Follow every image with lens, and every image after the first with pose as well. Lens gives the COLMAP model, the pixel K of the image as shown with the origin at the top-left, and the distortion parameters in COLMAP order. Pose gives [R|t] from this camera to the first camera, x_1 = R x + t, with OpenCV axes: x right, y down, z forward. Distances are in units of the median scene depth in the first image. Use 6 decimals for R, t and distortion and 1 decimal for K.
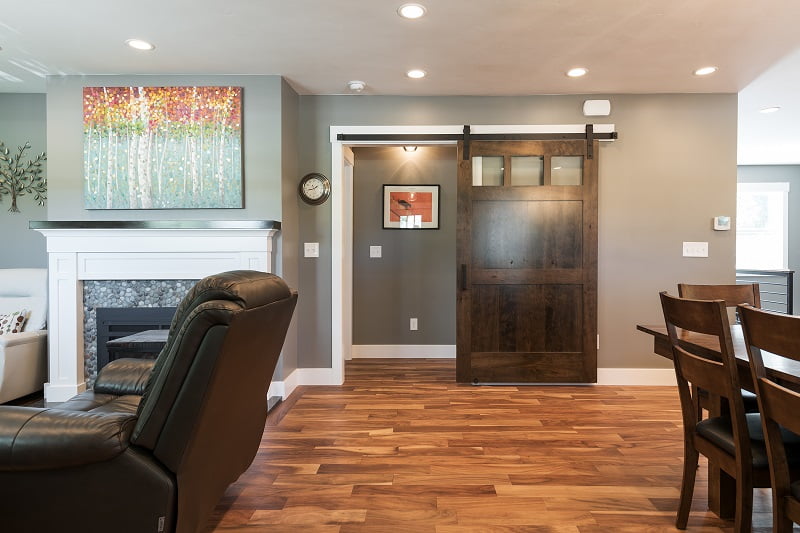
lens RADIAL K [[462.5, 0, 400.1], [0, 462.5, 269.7], [0, 0, 1]] dist [0.019561, -0.008895]
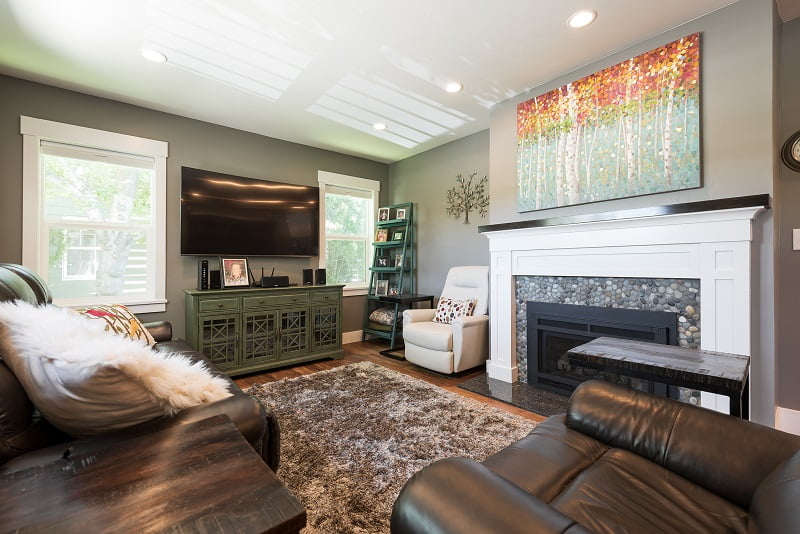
lens RADIAL K [[354.3, 0, 403.7], [0, 354.3, 265.7], [0, 0, 1]] dist [-0.000424, -0.000428]
pose [[0.659247, -0.000923, -0.751925, -0.217451], [-0.009307, 0.999913, -0.009388, 0.009238], [0.751868, 0.013187, 0.659181, 0.233348]]
